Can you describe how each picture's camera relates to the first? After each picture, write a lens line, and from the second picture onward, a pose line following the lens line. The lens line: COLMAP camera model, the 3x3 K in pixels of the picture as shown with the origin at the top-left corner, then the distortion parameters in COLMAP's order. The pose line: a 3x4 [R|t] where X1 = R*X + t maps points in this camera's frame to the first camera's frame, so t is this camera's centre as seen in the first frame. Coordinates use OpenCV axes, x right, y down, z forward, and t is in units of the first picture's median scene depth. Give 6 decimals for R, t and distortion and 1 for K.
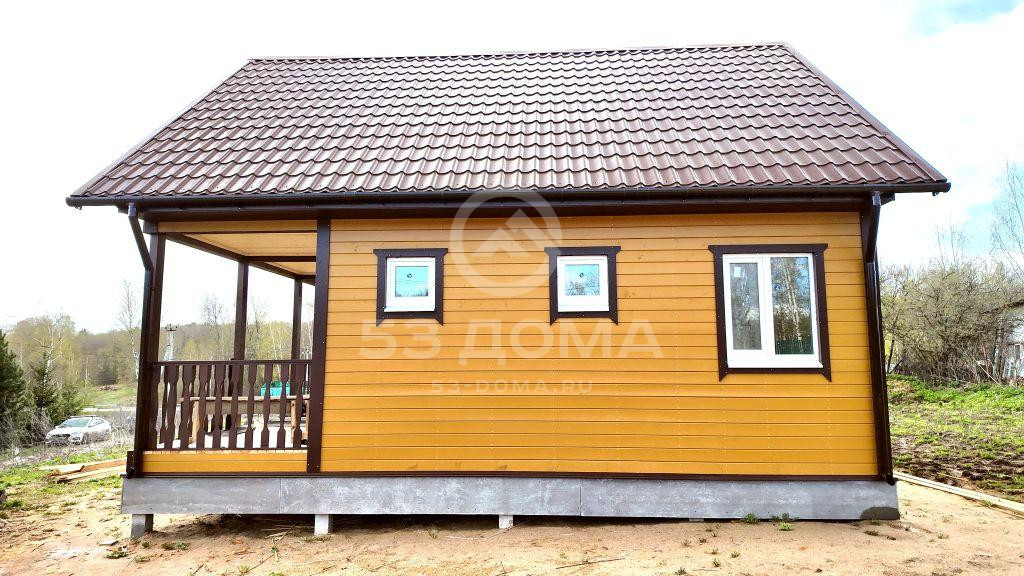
lens RADIAL K [[601.1, 0, 512.0], [0, 601.1, 288.0], [0, 0, 1]] dist [0.102835, -0.133949]
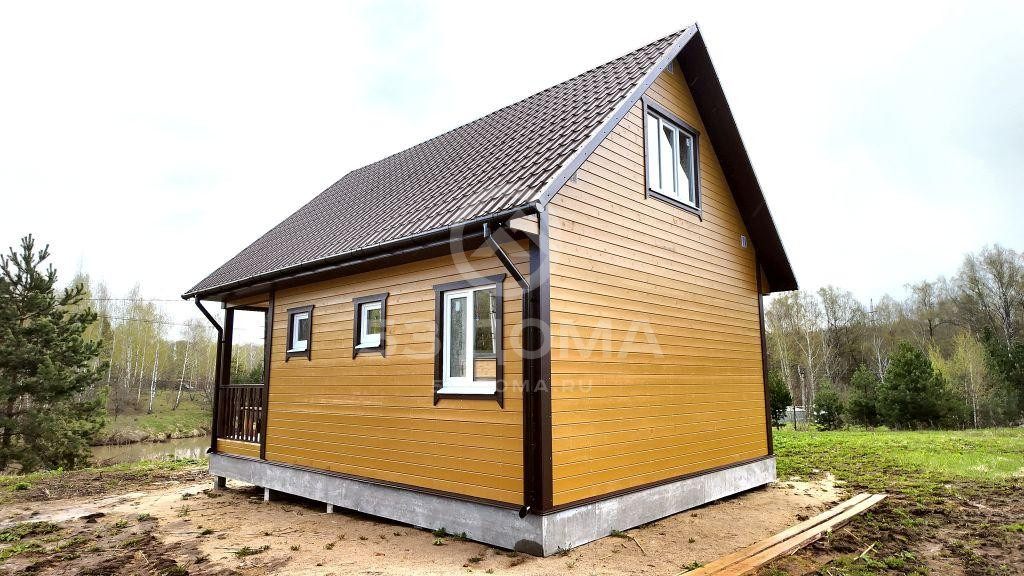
lens RADIAL K [[601.1, 0, 512.0], [0, 601.1, 288.0], [0, 0, 1]] dist [0.102835, -0.133949]
pose [[0.765394, -0.094544, -0.636580, 1.177010], [0.073689, 0.995519, -0.059253, 0.012236], [0.639330, -0.001557, 0.768931, 0.226406]]
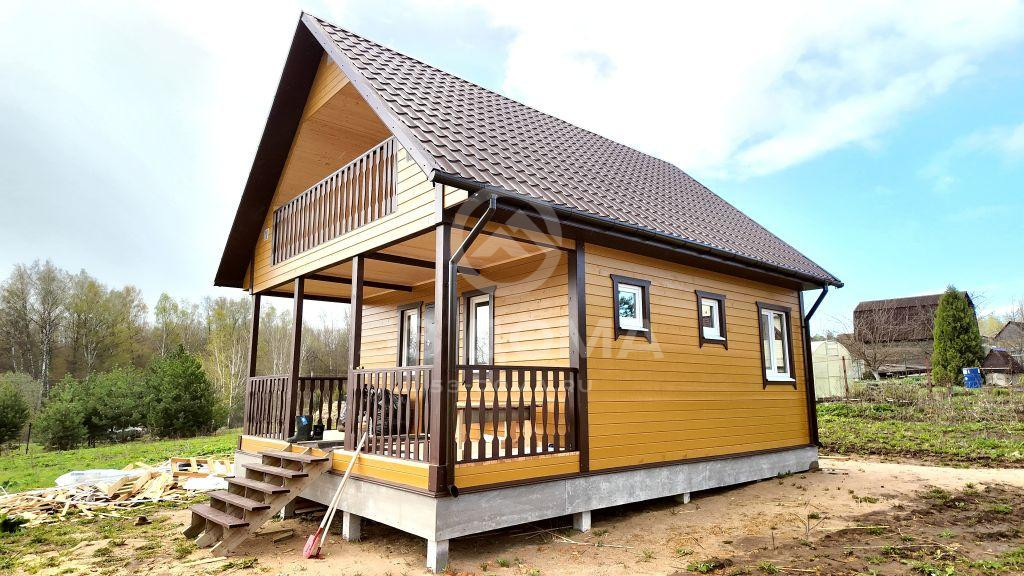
lens RADIAL K [[601.1, 0, 512.0], [0, 601.1, 288.0], [0, 0, 1]] dist [0.102835, -0.133949]
pose [[0.721008, 0.118541, 0.682711, -1.203779], [-0.077155, 0.992866, -0.090912, 0.086078], [-0.688617, 0.012874, 0.725011, 0.305910]]
